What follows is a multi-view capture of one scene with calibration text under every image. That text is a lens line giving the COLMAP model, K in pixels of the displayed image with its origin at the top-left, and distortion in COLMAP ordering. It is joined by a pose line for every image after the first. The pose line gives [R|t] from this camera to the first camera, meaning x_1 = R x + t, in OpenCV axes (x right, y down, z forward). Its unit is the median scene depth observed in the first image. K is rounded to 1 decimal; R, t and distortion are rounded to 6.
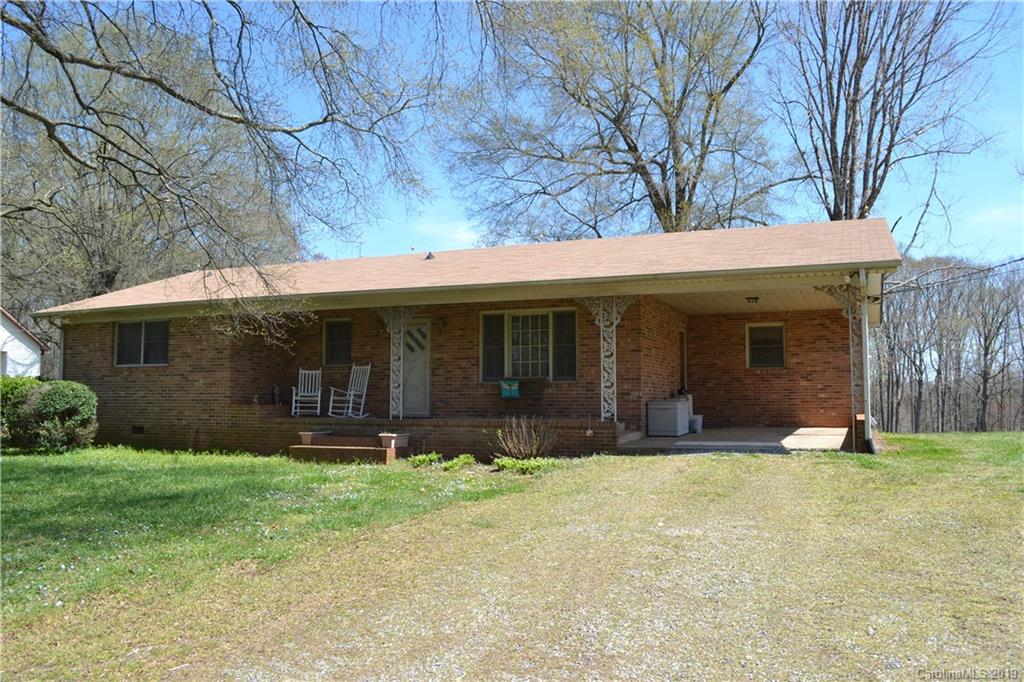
lens RADIAL K [[821.8, 0, 512.3], [0, 821.8, 342.6], [0, 0, 1]] dist [-0.080811, 0.012780]
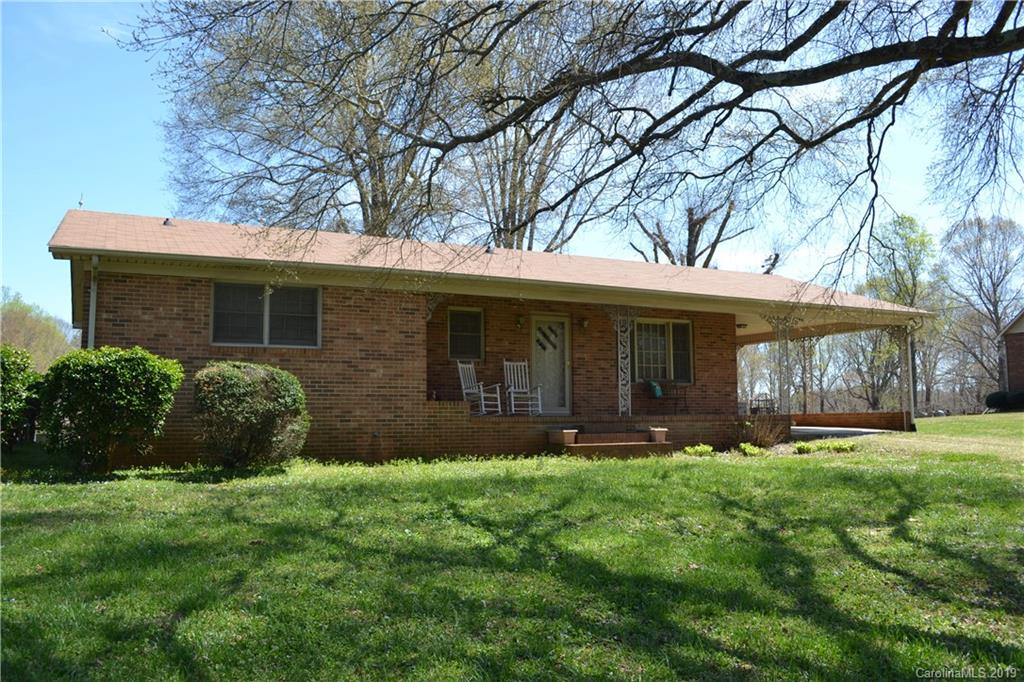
lens RADIAL K [[821.8, 0, 512.3], [0, 821.8, 342.6], [0, 0, 1]] dist [-0.080811, 0.012780]
pose [[0.662565, 0.065717, 0.746116, -0.889374], [-0.050790, 0.997793, -0.042782, 0.047134], [-0.747281, -0.009549, 0.664440, 0.380995]]
